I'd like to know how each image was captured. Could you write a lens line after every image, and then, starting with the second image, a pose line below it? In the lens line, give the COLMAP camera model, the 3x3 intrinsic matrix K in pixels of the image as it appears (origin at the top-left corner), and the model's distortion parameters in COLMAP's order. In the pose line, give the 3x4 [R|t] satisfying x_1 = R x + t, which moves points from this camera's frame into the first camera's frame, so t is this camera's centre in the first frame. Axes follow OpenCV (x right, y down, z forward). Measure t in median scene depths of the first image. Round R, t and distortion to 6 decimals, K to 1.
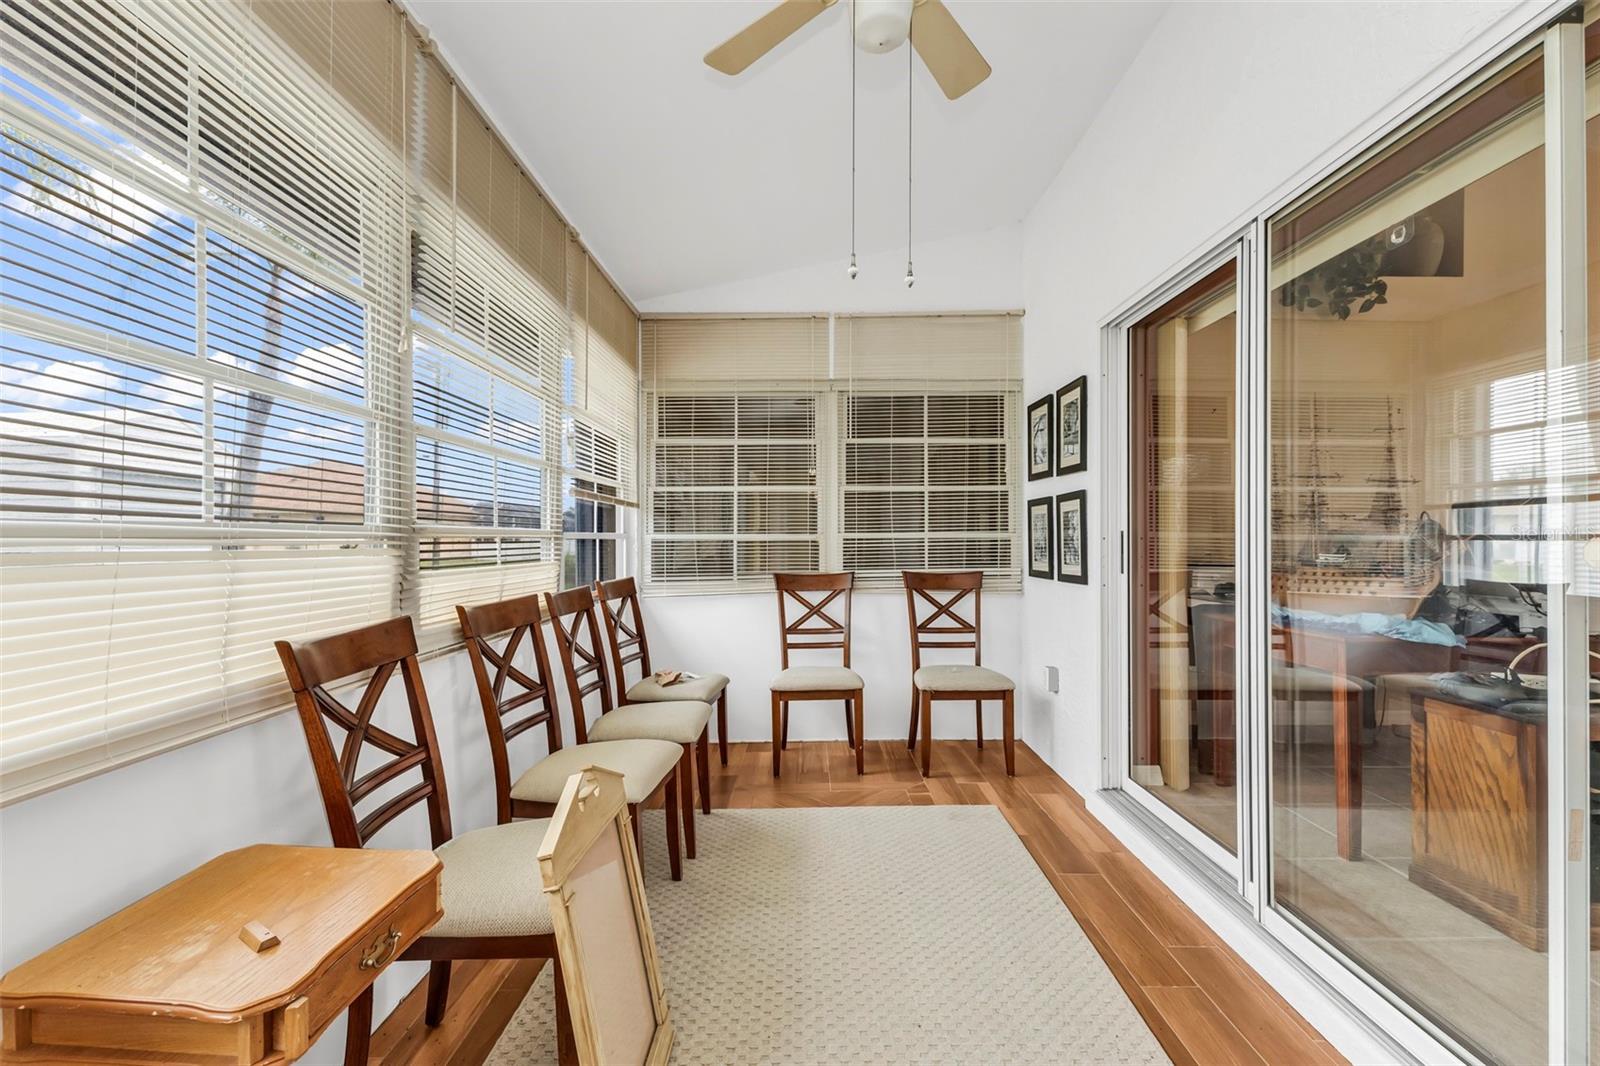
lens RADIAL K [[688.5, 0, 805.5], [0, 688.5, 536.3], [0, 0, 1]] dist [0.000349, 0.000331]
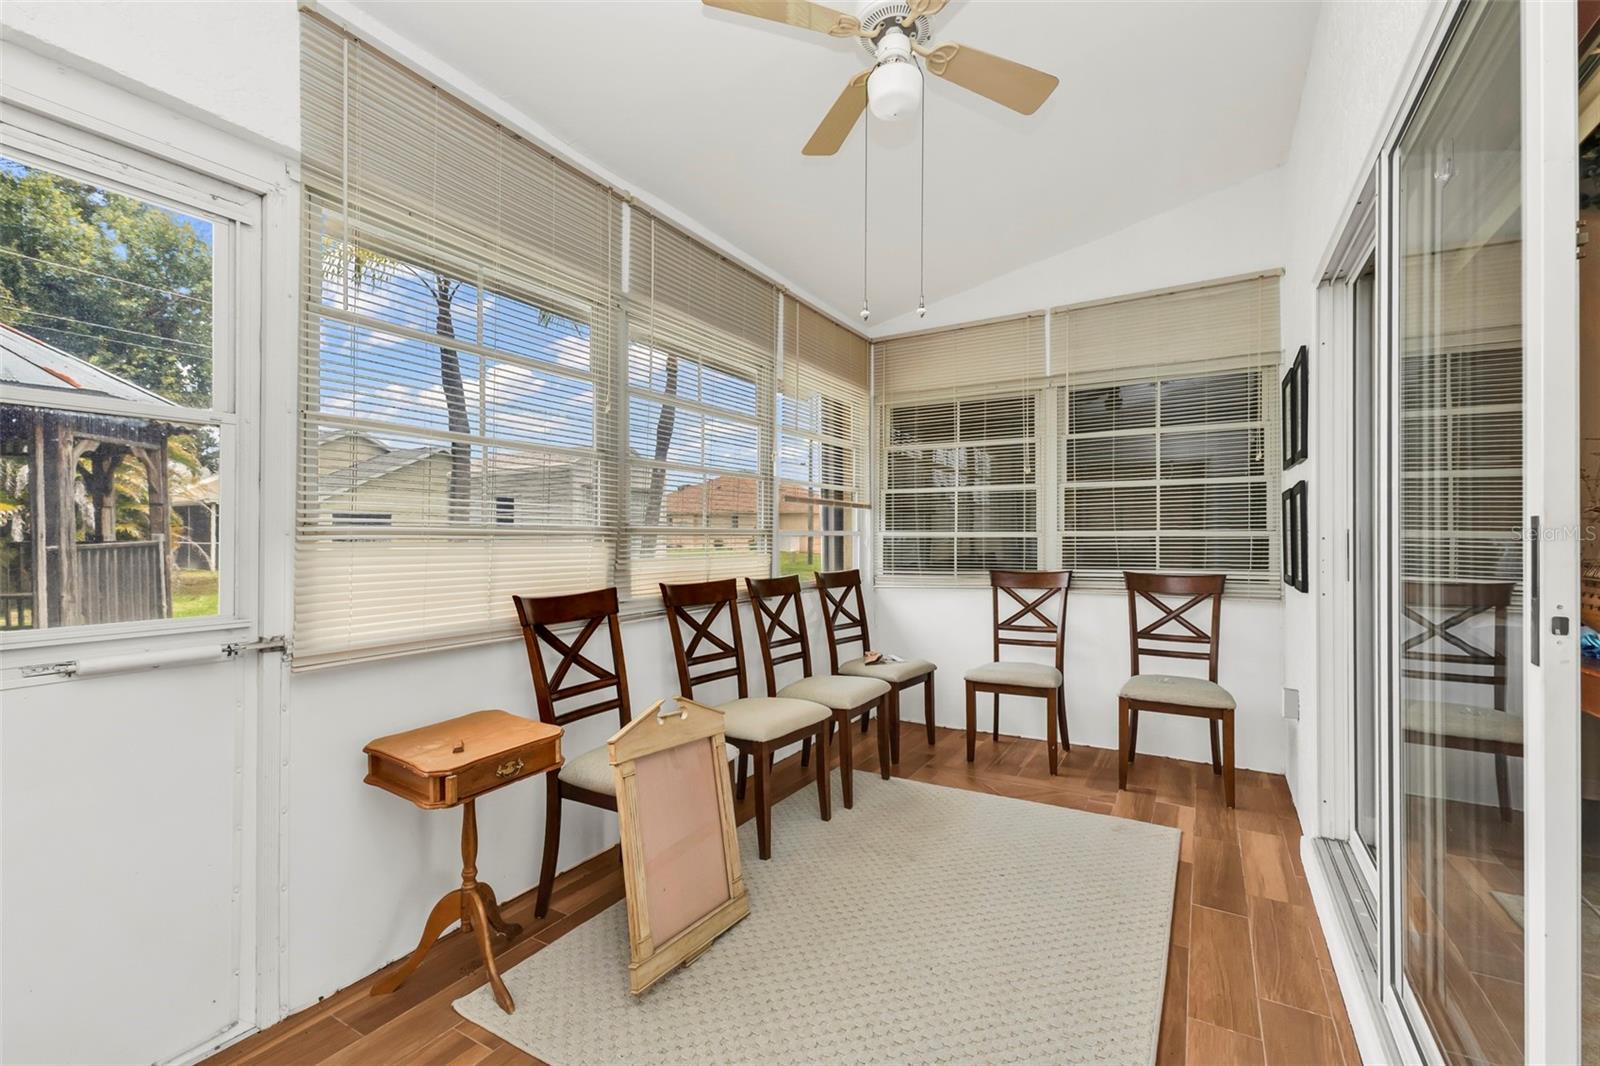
lens RADIAL K [[688.5, 0, 802.4], [0, 688.5, 534.3], [0, 0, 1]] dist [0.000349, 0.000331]
pose [[0.855083, 0.005487, -0.518463, 0.265248], [-0.002937, 0.999979, 0.005739, -0.005172], [0.518483, -0.003384, 0.855081, -0.035048]]
